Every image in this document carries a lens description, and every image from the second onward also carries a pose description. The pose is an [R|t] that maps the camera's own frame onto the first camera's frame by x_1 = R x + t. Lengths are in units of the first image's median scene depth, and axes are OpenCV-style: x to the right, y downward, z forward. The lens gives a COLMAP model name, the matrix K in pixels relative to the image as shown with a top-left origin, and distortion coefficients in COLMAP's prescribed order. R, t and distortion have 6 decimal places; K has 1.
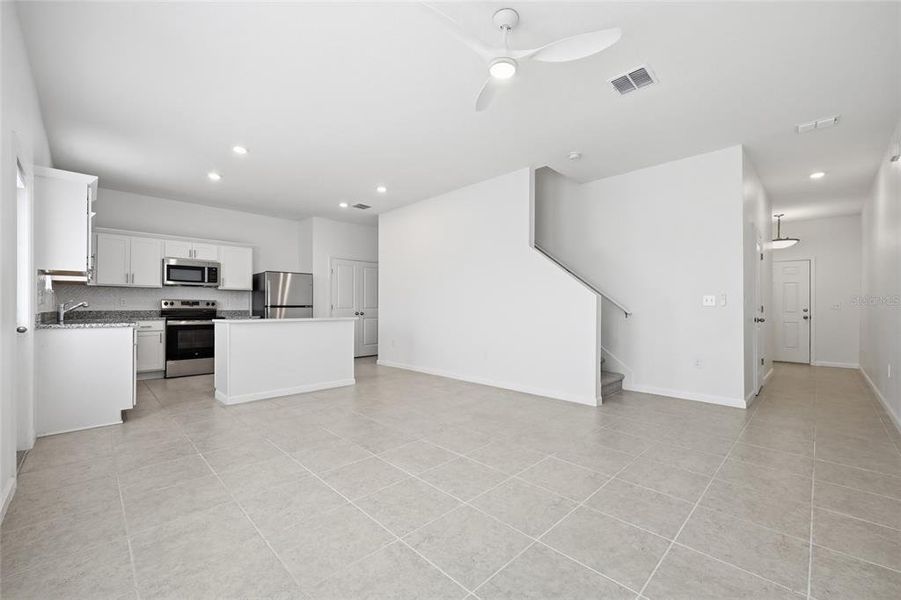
lens RADIAL K [[367.9, 0, 449.3], [0, 367.9, 303.2], [0, 0, 1]] dist [0.000102, -0.000067]
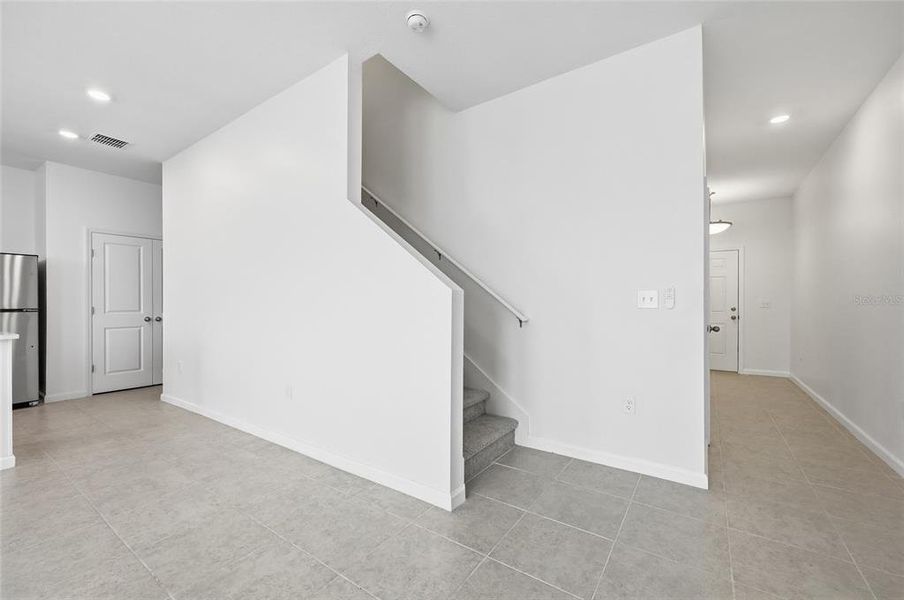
lens RADIAL K [[370.1, 0, 450.9], [0, 370.1, 304.9], [0, 0, 1]] dist [-0.001686, -0.000105]
pose [[0.983380, -0.006347, 0.181448, 0.204475], [0.004212, 0.999917, 0.012145, -0.004842], [-0.181510, -0.011179, 0.983326, 0.333863]]
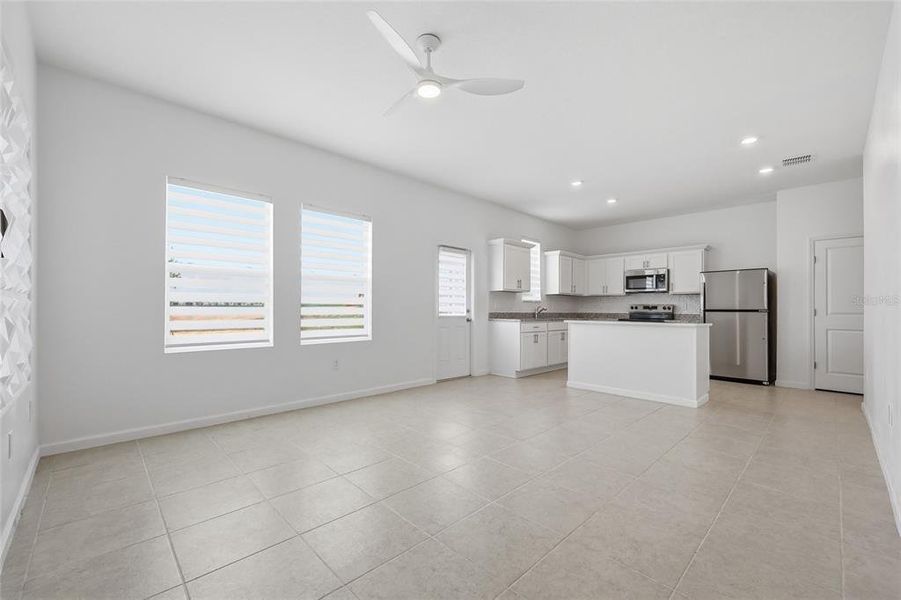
lens RADIAL K [[367.9, 0, 449.3], [0, 367.9, 303.2], [0, 0, 1]] dist [0.000102, -0.000067]
pose [[-0.006223, -0.017371, -0.999830, 0.454170], [0.004022, 0.999841, -0.017396, 0.004137], [0.999973, -0.004129, -0.006152, 0.398643]]
